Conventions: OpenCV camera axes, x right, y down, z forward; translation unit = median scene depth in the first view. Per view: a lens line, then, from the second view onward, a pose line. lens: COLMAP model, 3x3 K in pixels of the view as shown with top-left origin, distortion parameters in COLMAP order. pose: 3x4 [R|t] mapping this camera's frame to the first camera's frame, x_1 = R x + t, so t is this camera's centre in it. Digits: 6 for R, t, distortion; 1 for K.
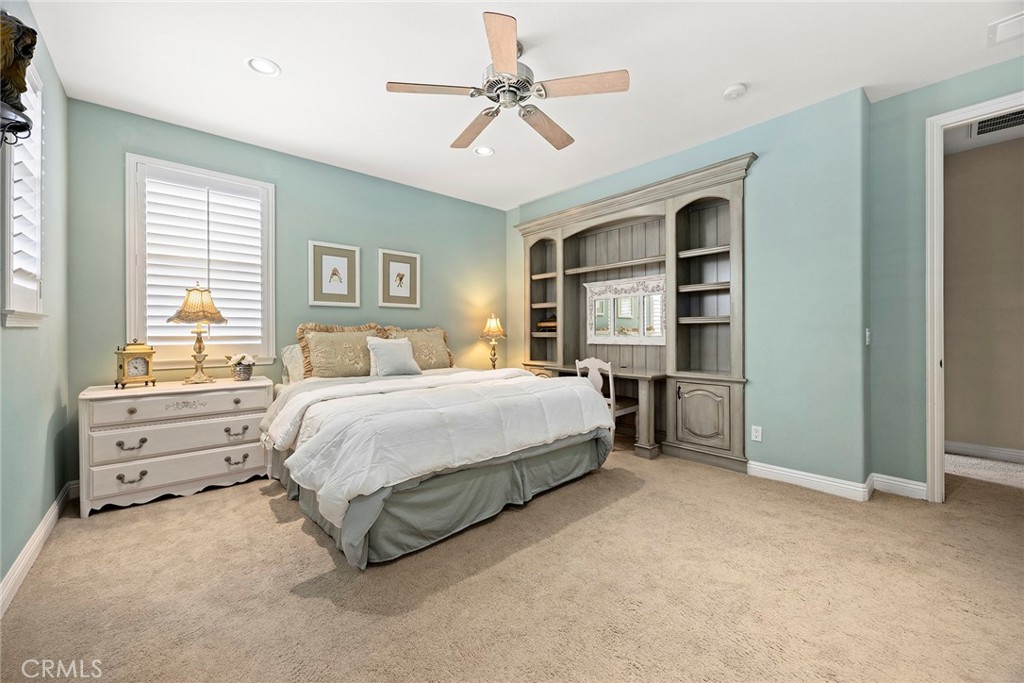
lens RADIAL K [[389.2, 0, 512.0], [0, 389.2, 341.5], [0, 0, 1]] dist [-0.061698, 0.000000]
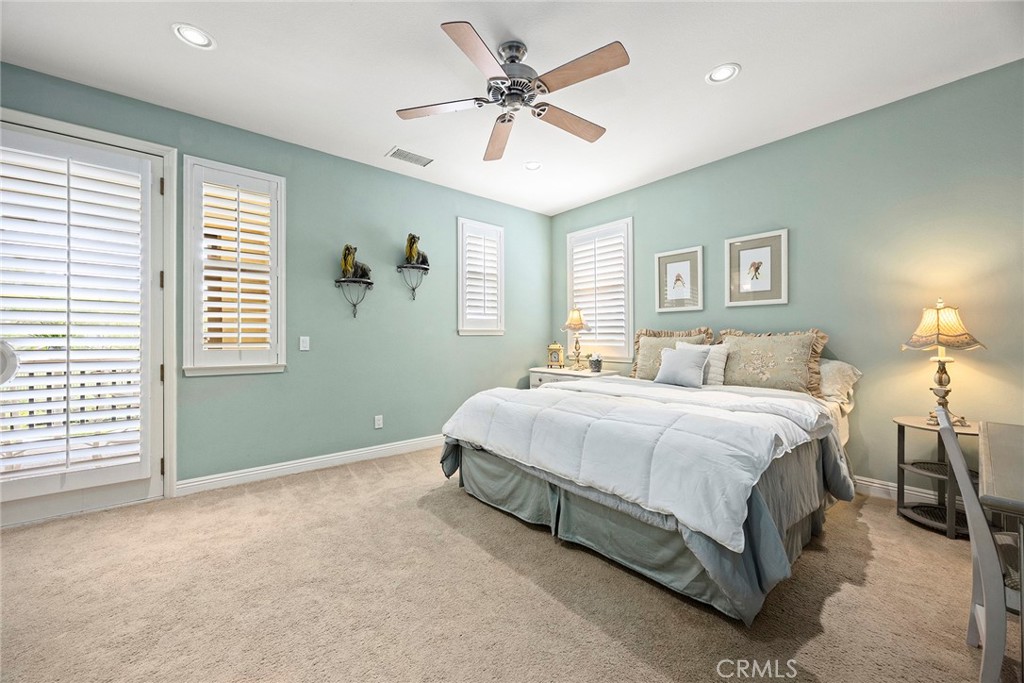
lens RADIAL K [[392.4, 0, 508.9], [0, 392.4, 337.9], [0, 0, 1]] dist [-0.004537, -0.000085]
pose [[-0.033522, 0.013541, -0.999346, 0.598132], [-0.005799, 0.999889, 0.013743, -0.032512], [0.999421, 0.006256, -0.033440, 0.585337]]
